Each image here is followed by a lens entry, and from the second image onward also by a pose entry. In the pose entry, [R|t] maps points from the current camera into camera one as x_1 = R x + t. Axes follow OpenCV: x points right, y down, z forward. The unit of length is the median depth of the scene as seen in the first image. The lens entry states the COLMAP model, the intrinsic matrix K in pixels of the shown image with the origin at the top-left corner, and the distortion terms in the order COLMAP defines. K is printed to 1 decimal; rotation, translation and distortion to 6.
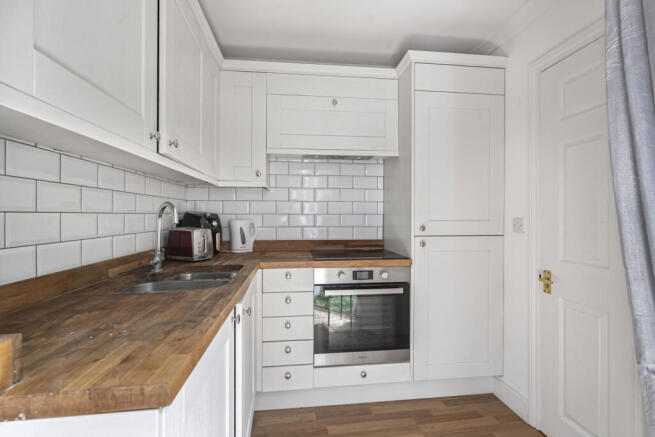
lens RADIAL K [[299.1, 0, 328.3], [0, 299.1, 217.3], [0, 0, 1]] dist [0.003353, -0.000446]
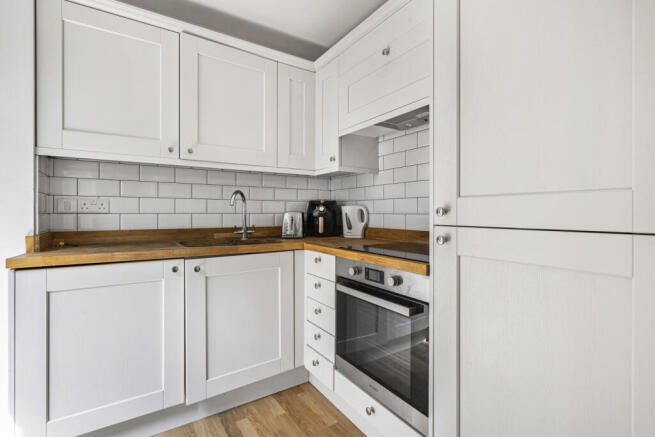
lens RADIAL K [[299.1, 0, 328.3], [0, 299.1, 213.8], [0, 0, 1]] dist [0.003353, -0.000446]
pose [[0.459556, 0.003252, -0.888143, 0.706975], [-0.006677, 0.999978, 0.000207, 0.042705], [0.888124, 0.005834, 0.459567, 0.557341]]
